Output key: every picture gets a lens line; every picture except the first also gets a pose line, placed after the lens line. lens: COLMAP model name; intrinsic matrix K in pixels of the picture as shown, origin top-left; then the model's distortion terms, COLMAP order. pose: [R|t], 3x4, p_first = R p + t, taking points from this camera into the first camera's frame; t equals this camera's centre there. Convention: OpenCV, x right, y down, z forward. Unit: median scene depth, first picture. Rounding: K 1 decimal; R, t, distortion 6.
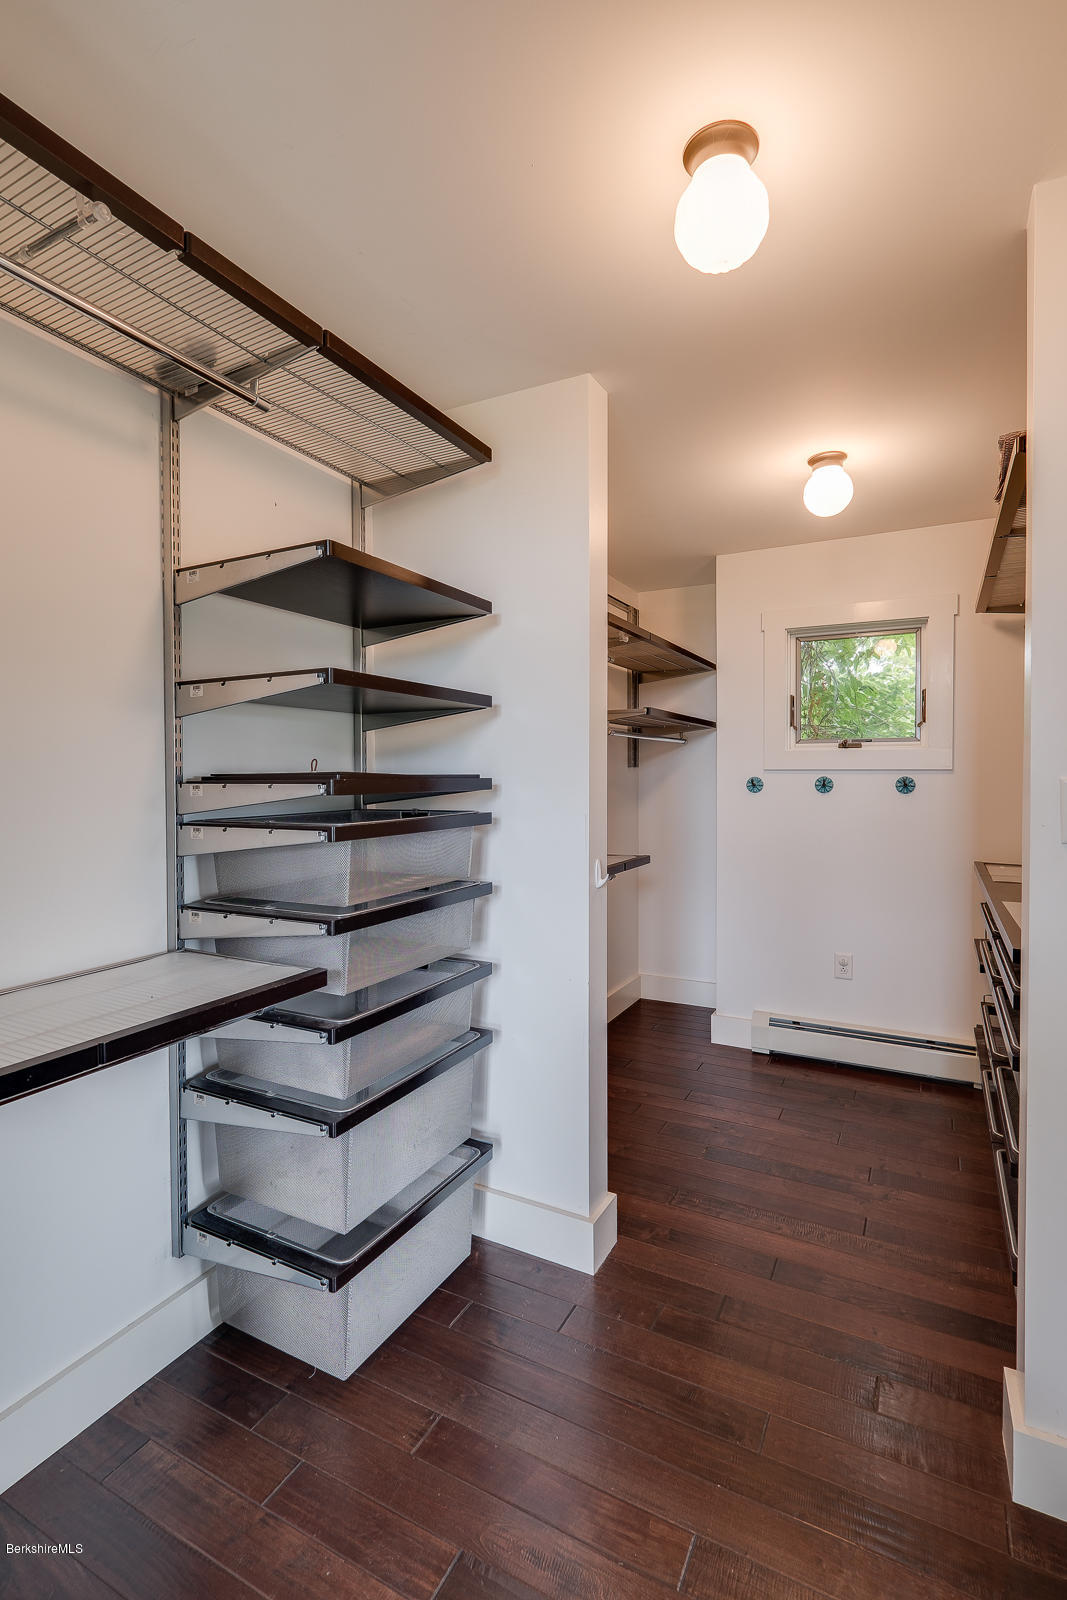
lens RADIAL K [[713.8, 0, 529.8], [0, 713.8, 783.8], [0, 0, 1]] dist [-0.000054, -0.001072]
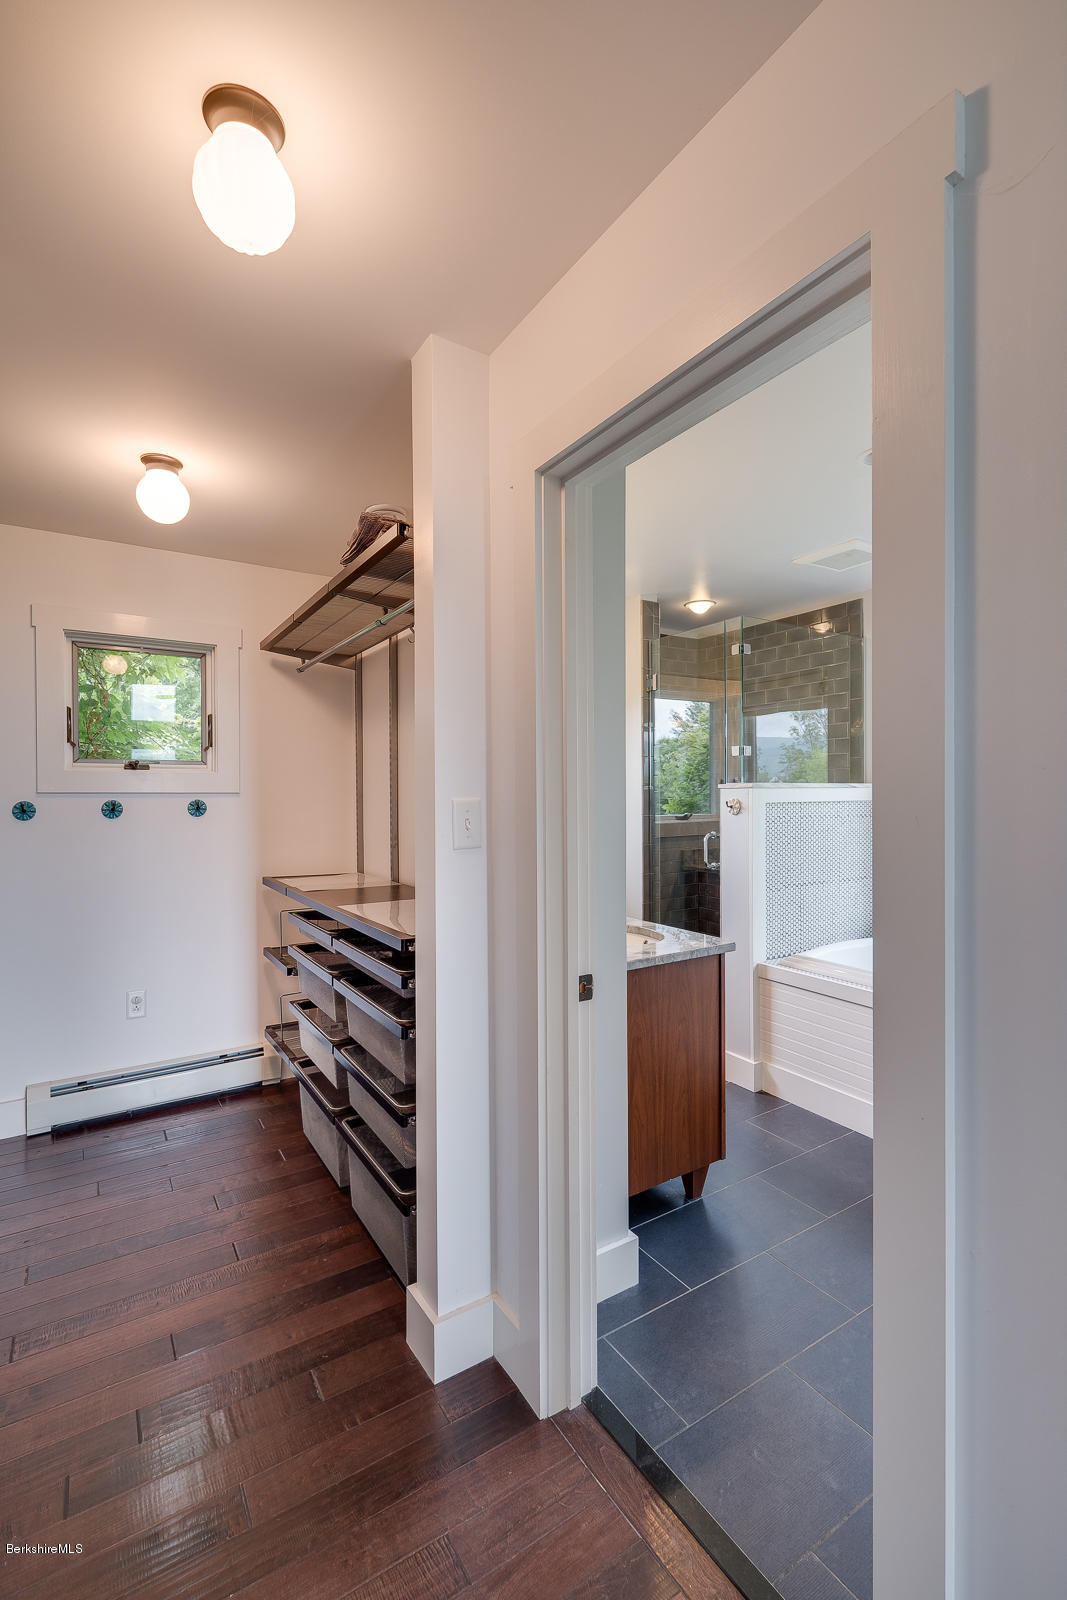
lens RADIAL K [[716.6, 0, 556.0], [0, 716.6, 796.5], [0, 0, 1]] dist [0.000196, -0.000350]
pose [[0.505612, -0.002987, 0.862756, -0.091464], [0.016425, 0.999846, -0.006163, -0.000012], [-0.862605, 0.017287, 0.505583, 0.055585]]
